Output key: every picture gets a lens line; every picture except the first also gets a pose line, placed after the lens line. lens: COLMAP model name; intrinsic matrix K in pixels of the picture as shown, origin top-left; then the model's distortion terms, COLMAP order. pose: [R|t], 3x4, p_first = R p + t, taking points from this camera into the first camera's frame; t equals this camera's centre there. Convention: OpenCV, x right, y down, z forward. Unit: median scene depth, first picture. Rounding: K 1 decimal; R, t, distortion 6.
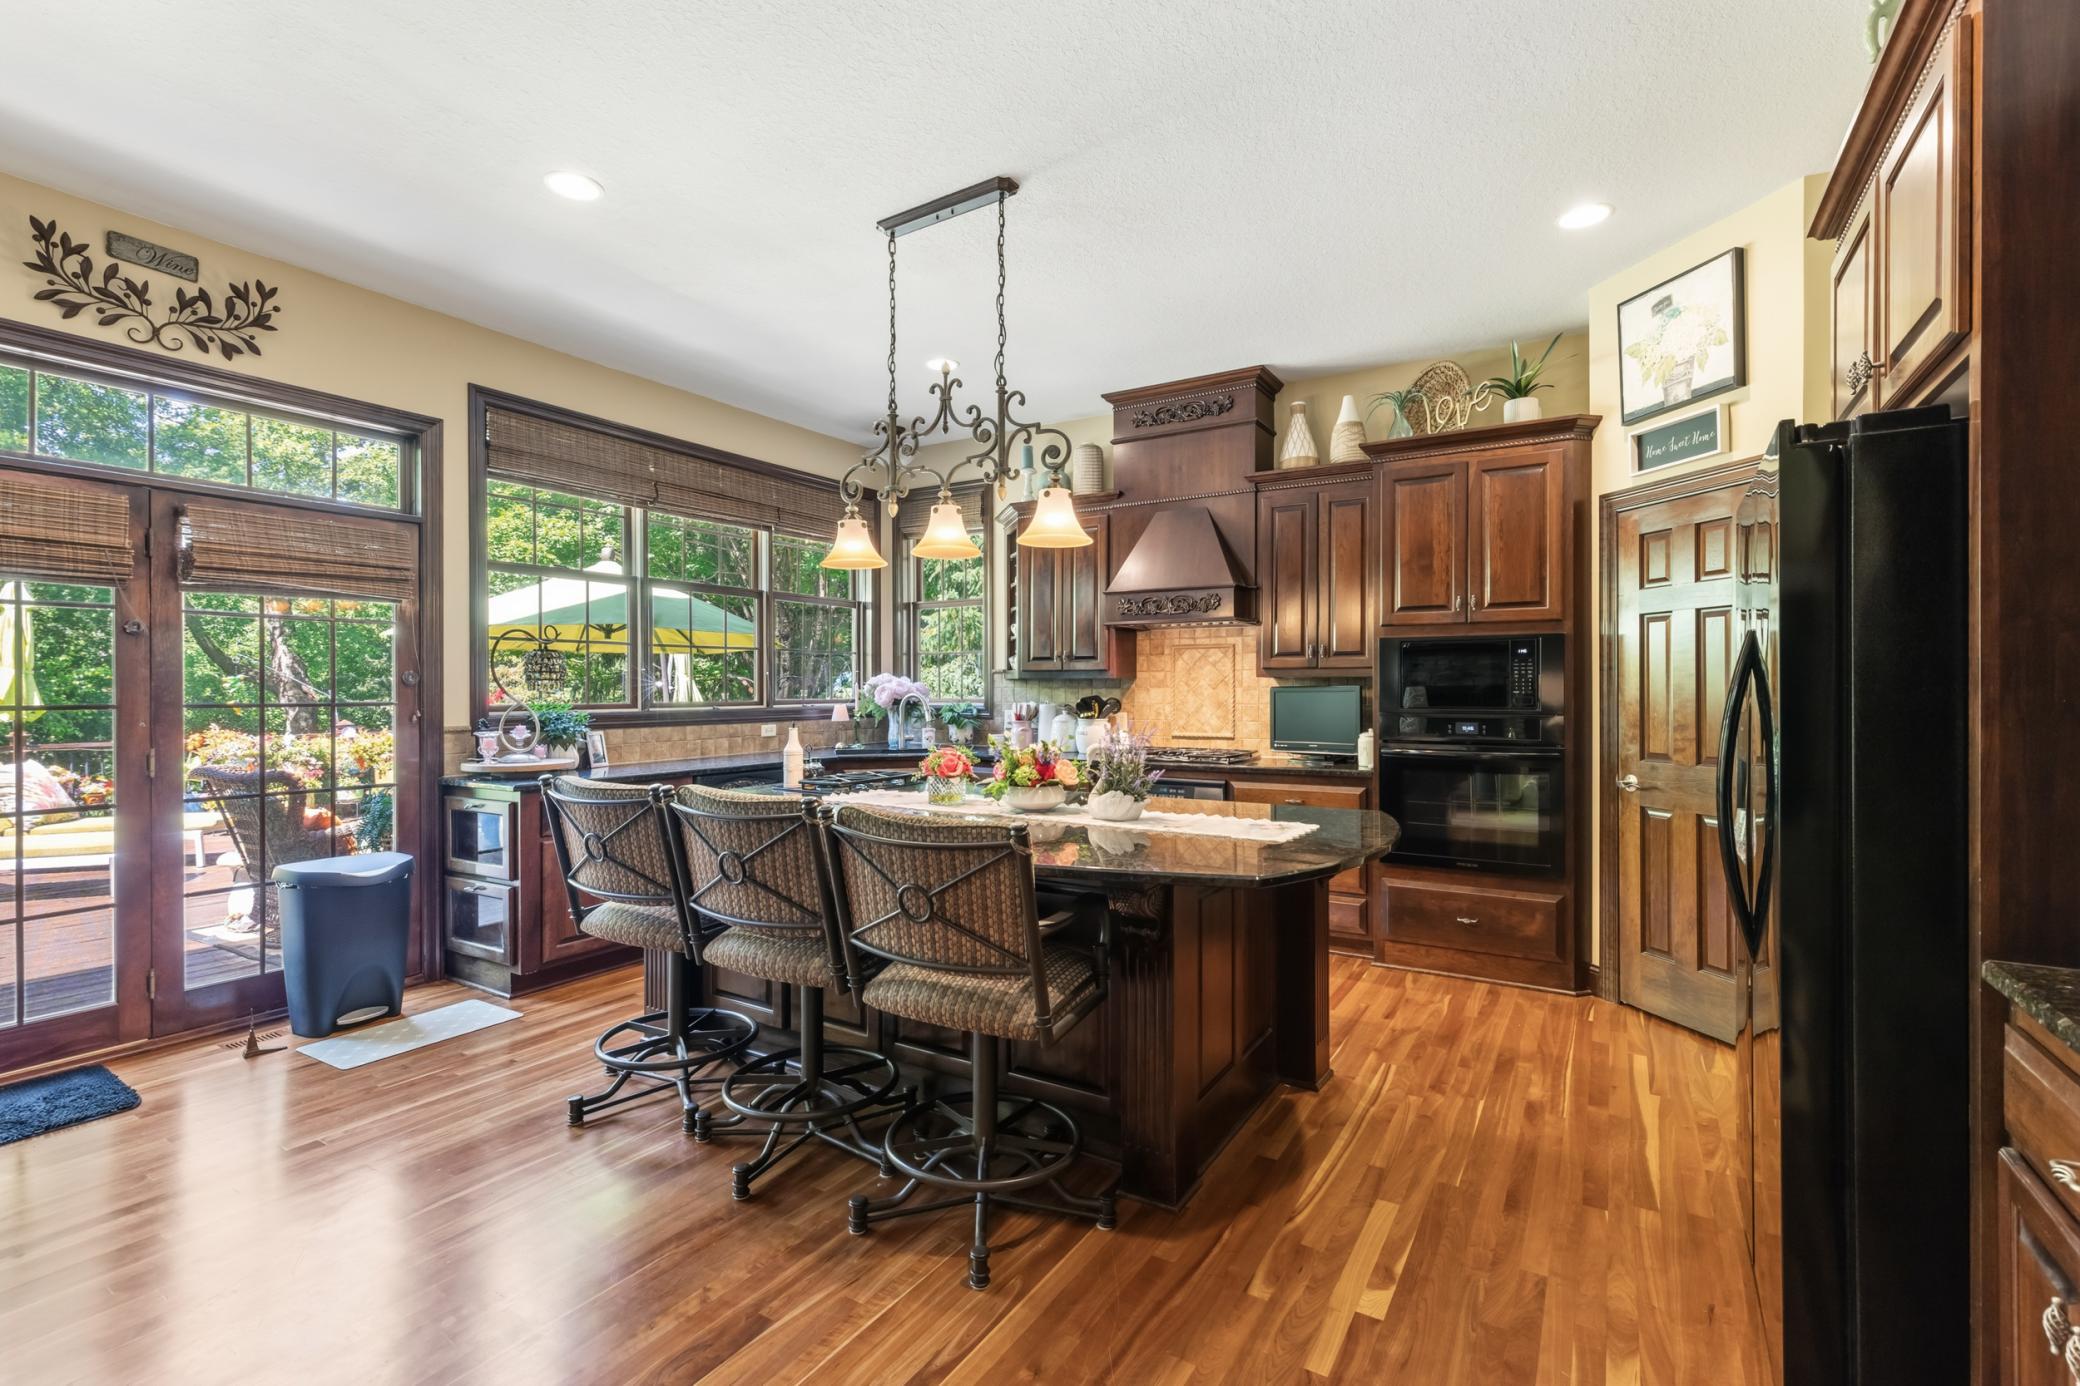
lens RADIAL K [[929.9, 0, 1051.3], [0, 929.9, 692.9], [0, 0, 1]] dist [0.004732, 0.000573]
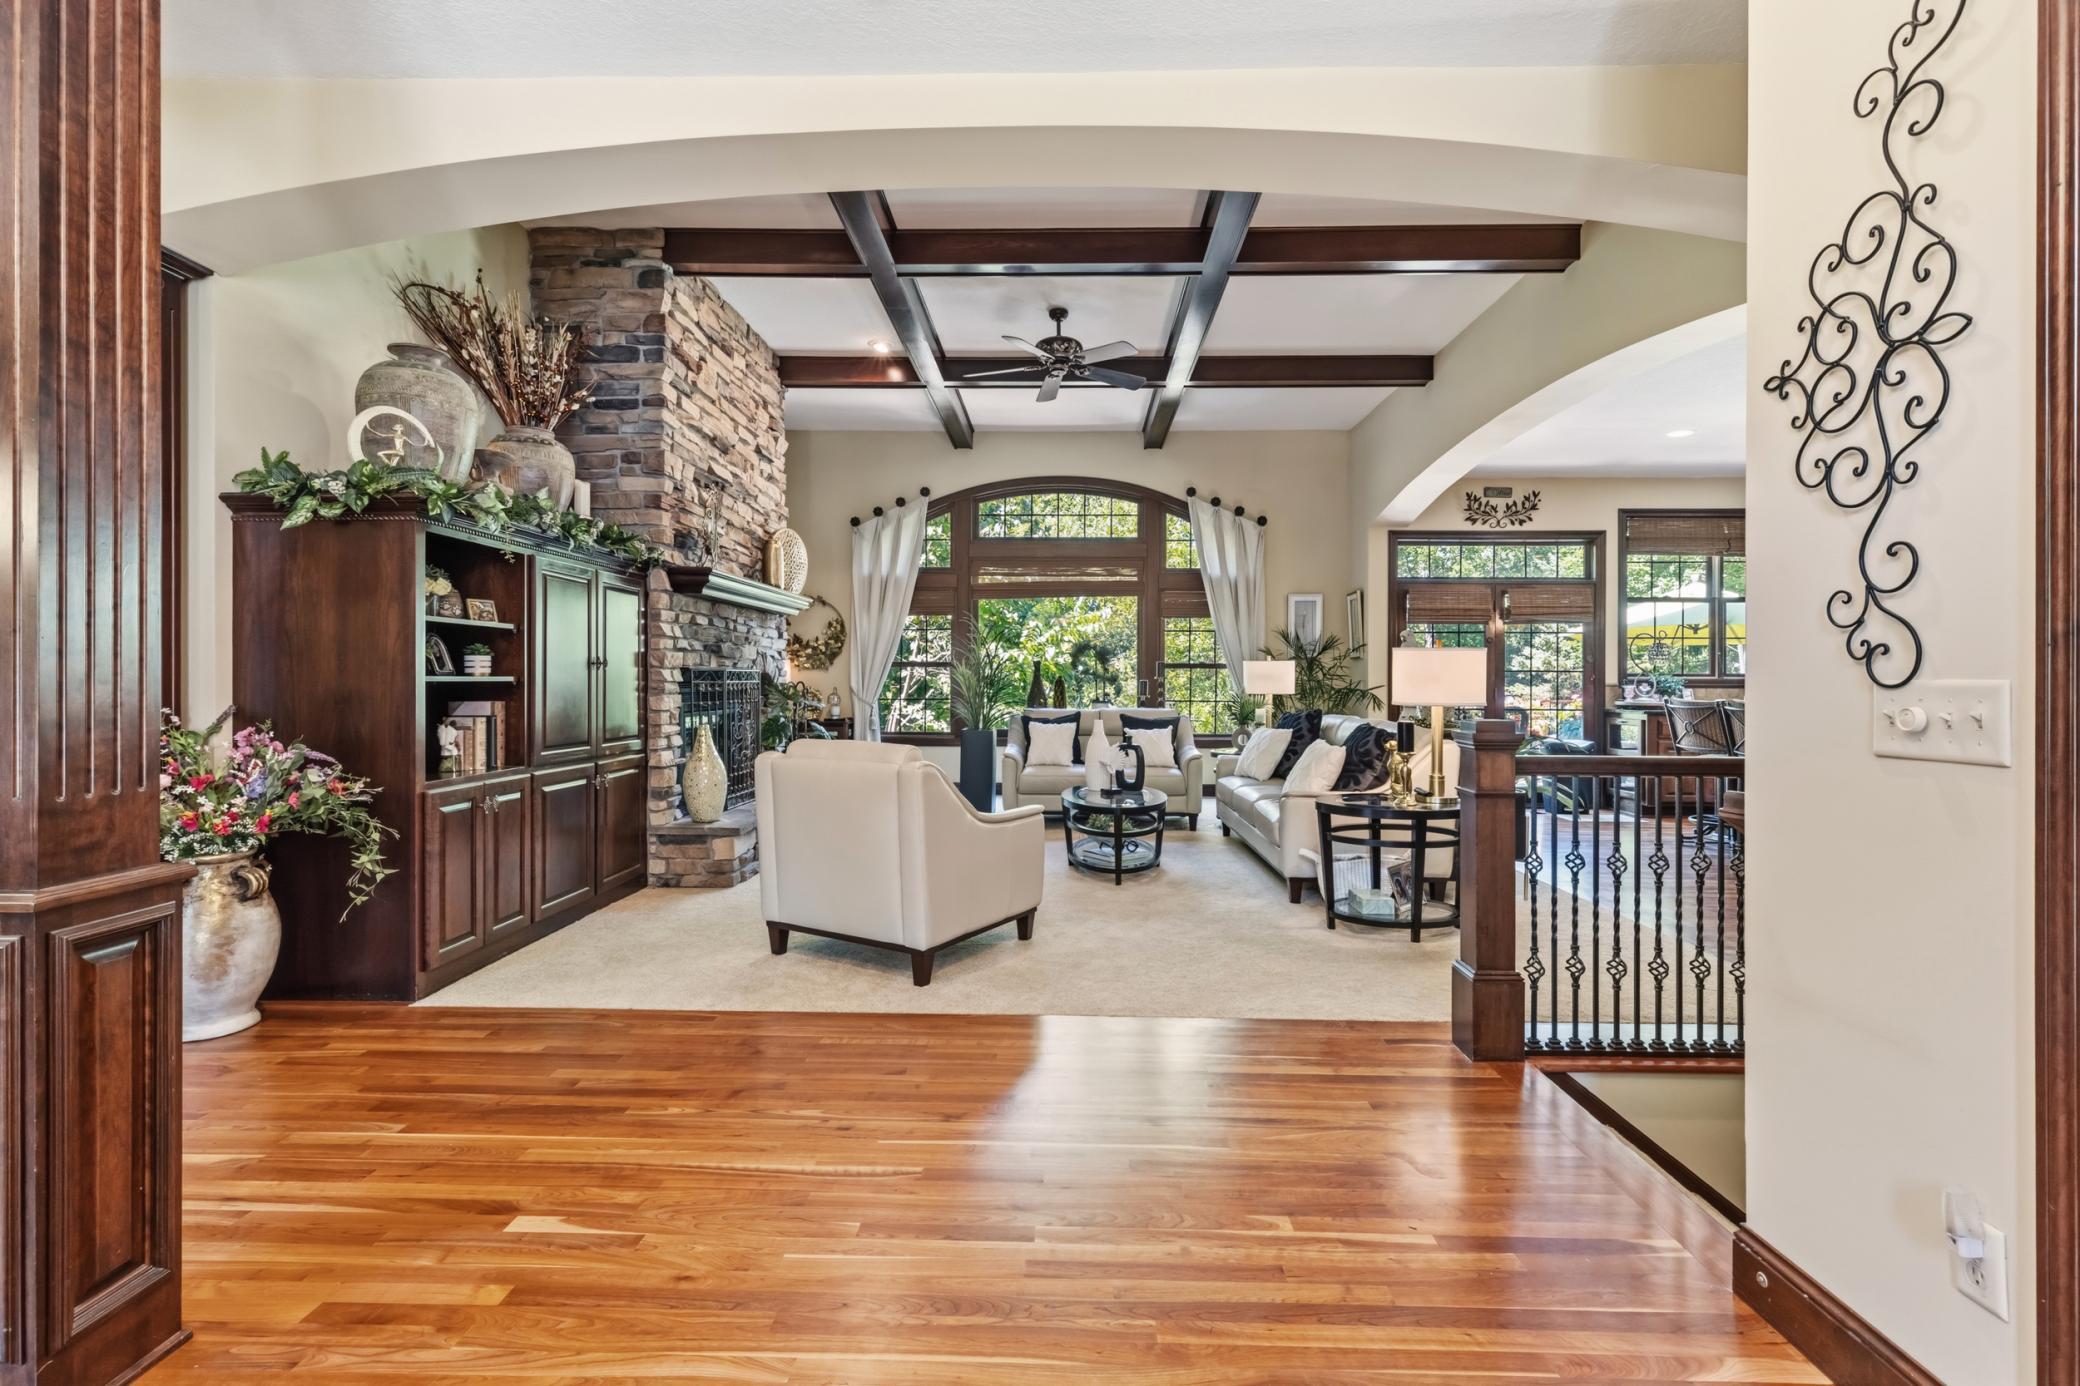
lens RADIAL K [[929.9, 0, 1042.3], [0, 929.9, 679.6], [0, 0, 1]] dist [0.004732, 0.000573]
pose [[0.495459, 0.007960, -0.868595, 0.500175], [-0.007280, 0.999961, 0.005011, 0.027075], [0.868601, 0.003841, 0.495498, -1.065827]]
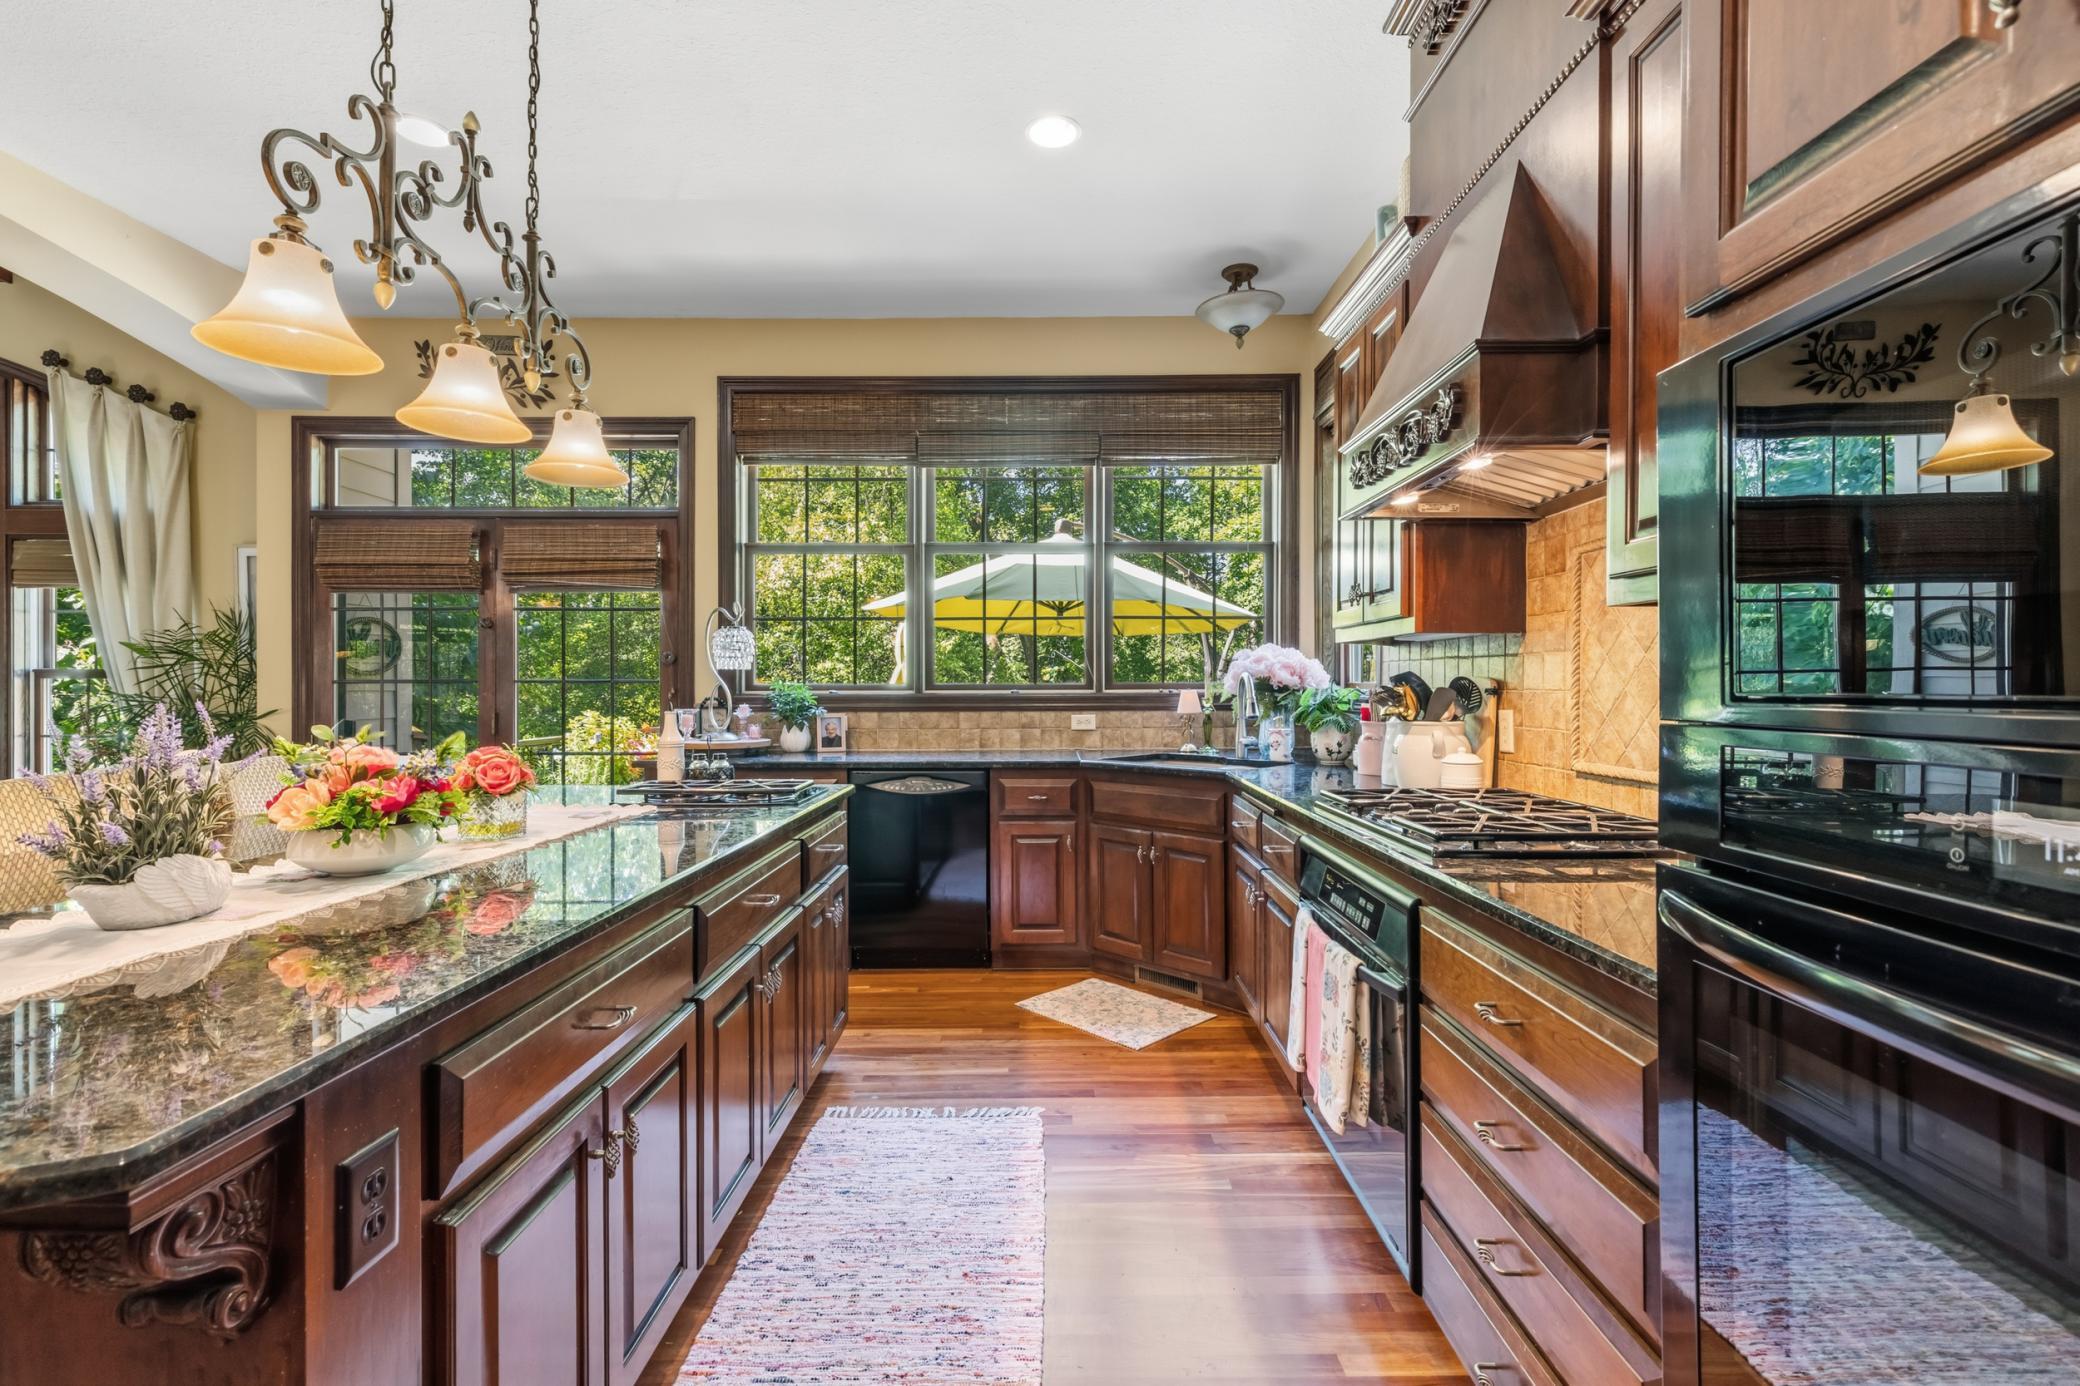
lens RADIAL K [[929.9, 0, 1037.9], [0, 929.9, 684.8], [0, 0, 1]] dist [0.004732, 0.000573]
pose [[0.505592, 0.002990, -0.862767, 0.478344], [-0.003395, 0.999993, 0.001476, 0.012226], [0.862766, 0.002183, 0.505599, 0.811499]]
